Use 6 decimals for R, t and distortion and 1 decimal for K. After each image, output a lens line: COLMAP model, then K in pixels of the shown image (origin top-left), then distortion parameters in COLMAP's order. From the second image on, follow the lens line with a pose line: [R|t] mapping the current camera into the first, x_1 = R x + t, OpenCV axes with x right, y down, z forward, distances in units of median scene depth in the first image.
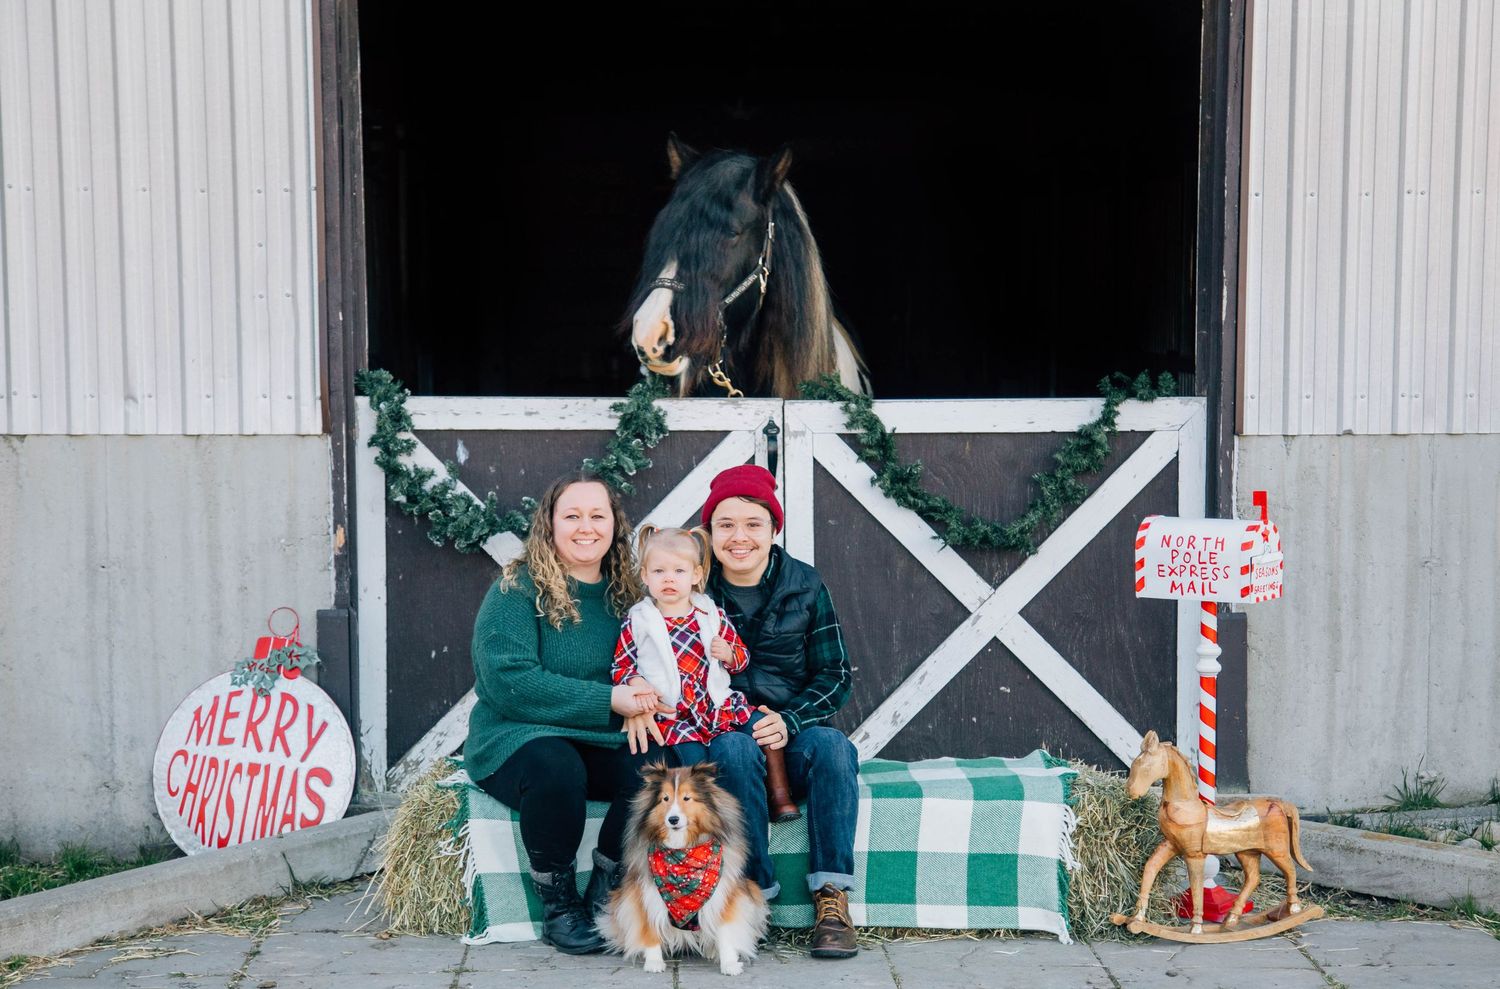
lens RADIAL K [[2951.8, 0, 804.3], [0, 2951.8, 579.2], [0, 0, 1]] dist [0.406346, 0.000000]
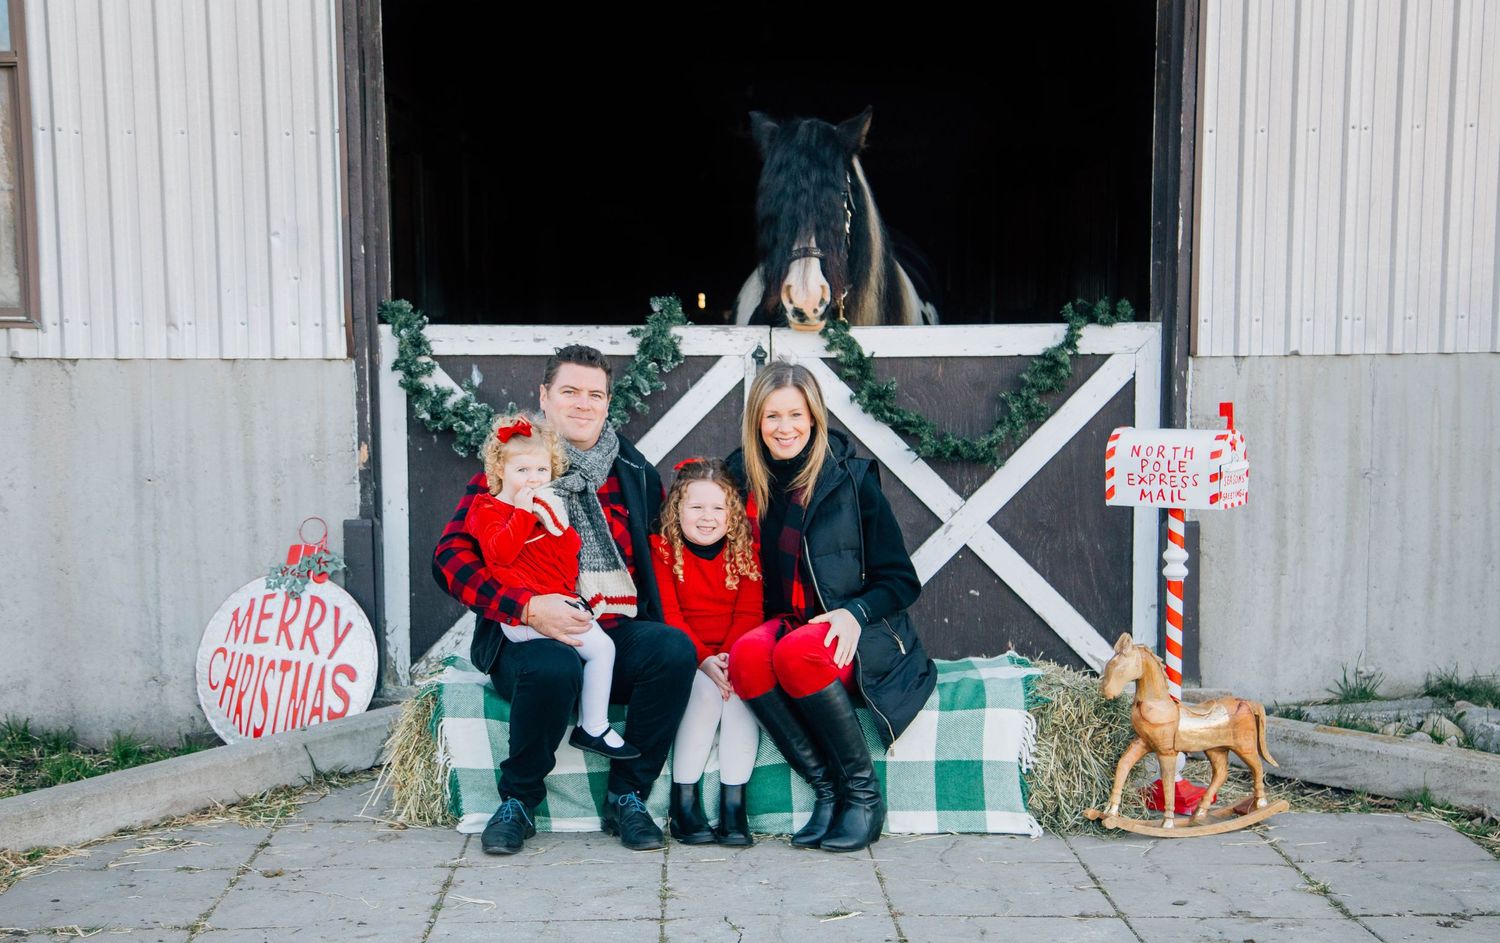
lens RADIAL K [[2332.3, 0, 744.1], [0, 2332.3, 535.7], [0, 0, 1]] dist [0.242568, 0.000000]
pose [[0.999777, -0.001673, -0.021069, 0.001261], [0.001967, 0.999901, 0.013905, 0.004450], [0.021043, -0.013944, 0.999681, 0.144270]]
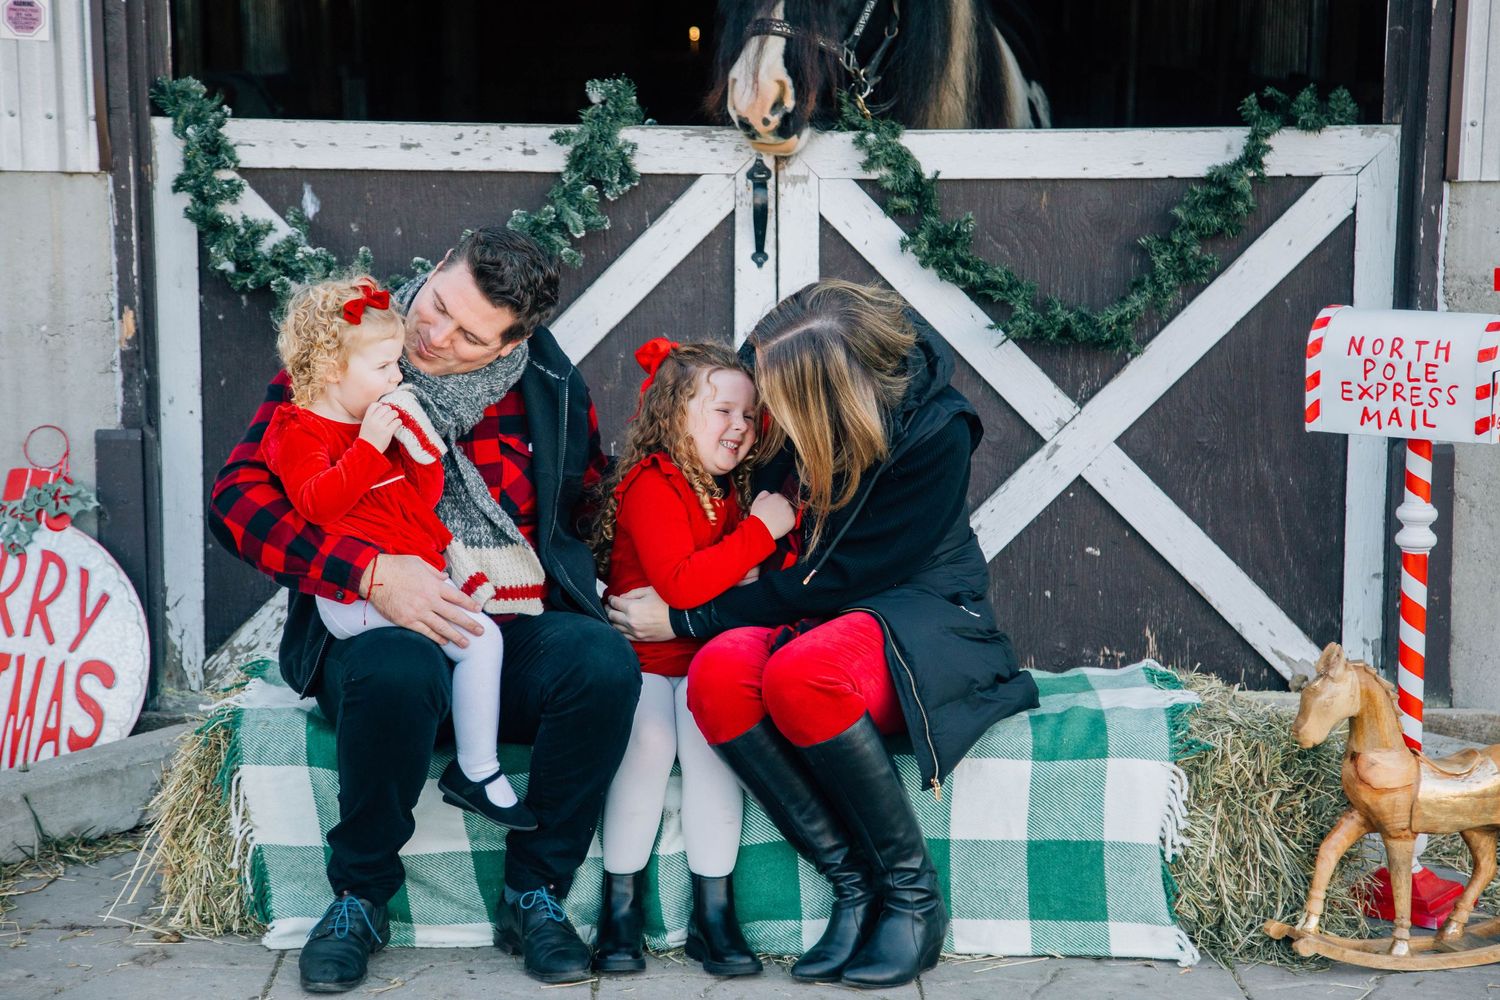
lens RADIAL K [[3508.4, 0, 749.3], [0, 3508.4, 534.8], [0, 0, 1]] dist [0.502347, 0.000000]
pose [[0.999737, 0.008711, -0.021211, 0.004932], [-0.007624, 0.998679, 0.050821, -0.008511], [0.021626, -0.050646, 0.998483, 0.180812]]
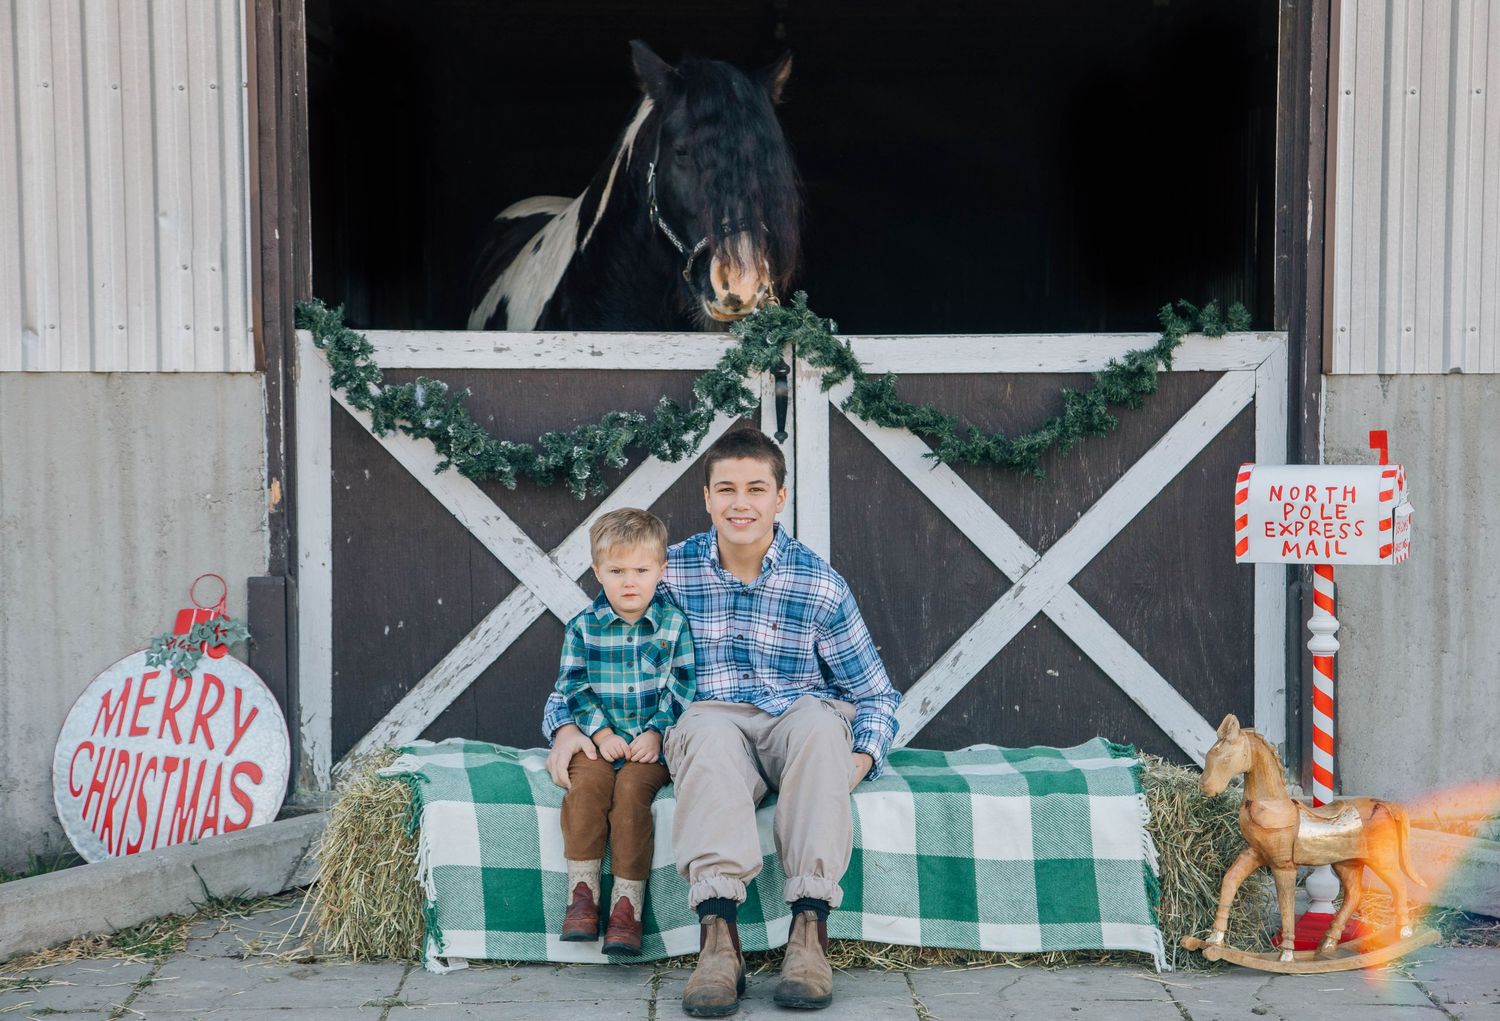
lens RADIAL K [[3125.6, 0, 804.7], [0, 3125.6, 501.7], [0, 0, 1]] dist [0.422690, 0.000000]
pose [[0.999942, 0.001051, -0.010715, 0.005929], [-0.001315, 0.999696, -0.024617, 0.010745], [0.010685, 0.024630, 0.999640, 0.093500]]
